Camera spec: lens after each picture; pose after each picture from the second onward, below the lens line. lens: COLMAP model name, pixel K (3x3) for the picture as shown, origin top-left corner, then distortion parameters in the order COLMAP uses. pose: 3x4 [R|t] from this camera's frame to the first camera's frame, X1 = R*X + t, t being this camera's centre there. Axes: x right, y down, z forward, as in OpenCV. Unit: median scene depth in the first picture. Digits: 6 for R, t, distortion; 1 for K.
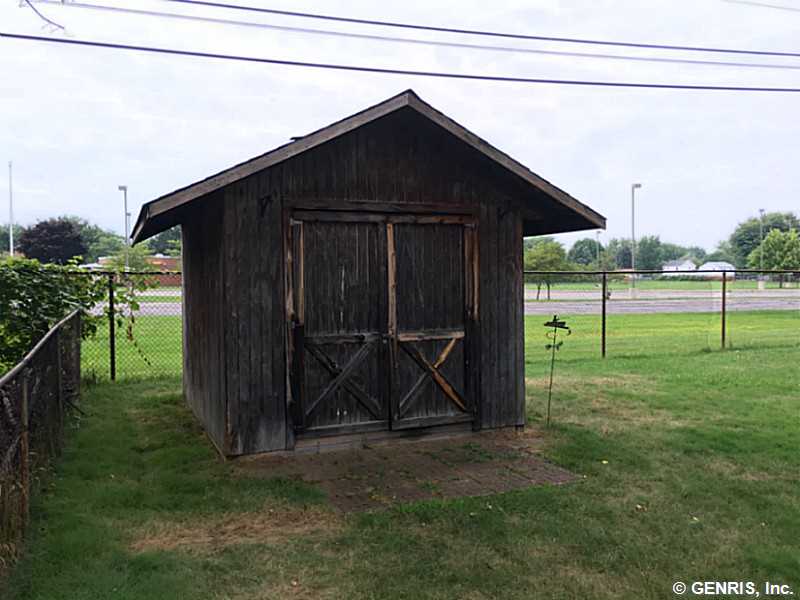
lens RADIAL K [[676.8, 0, 387.3], [0, 676.8, 295.3], [0, 0, 1]] dist [0.079514, -0.124747]
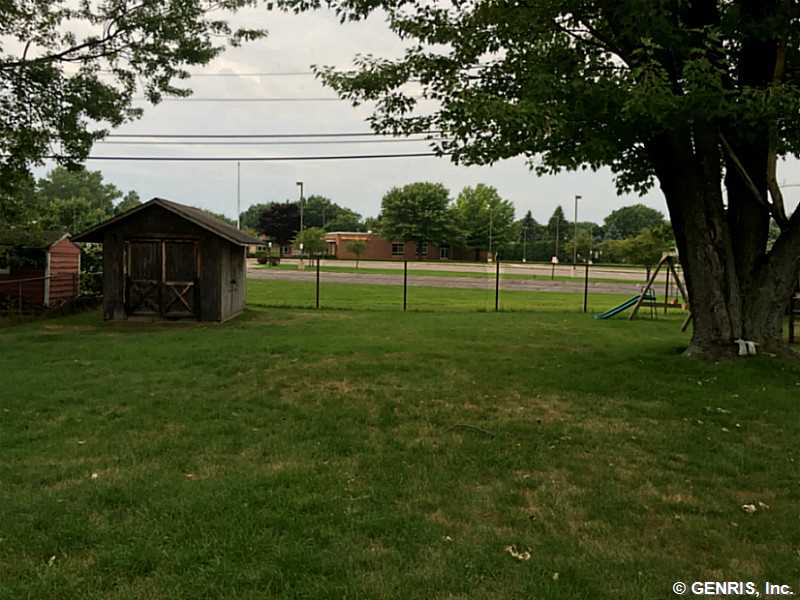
lens RADIAL K [[676.8, 0, 387.3], [0, 676.8, 295.3], [0, 0, 1]] dist [0.079514, -0.124747]
pose [[0.934042, 0.047492, -0.353993, 1.781473], [-0.033928, 0.998436, 0.044427, -0.041975], [0.355549, -0.029486, 0.934192, -1.235371]]
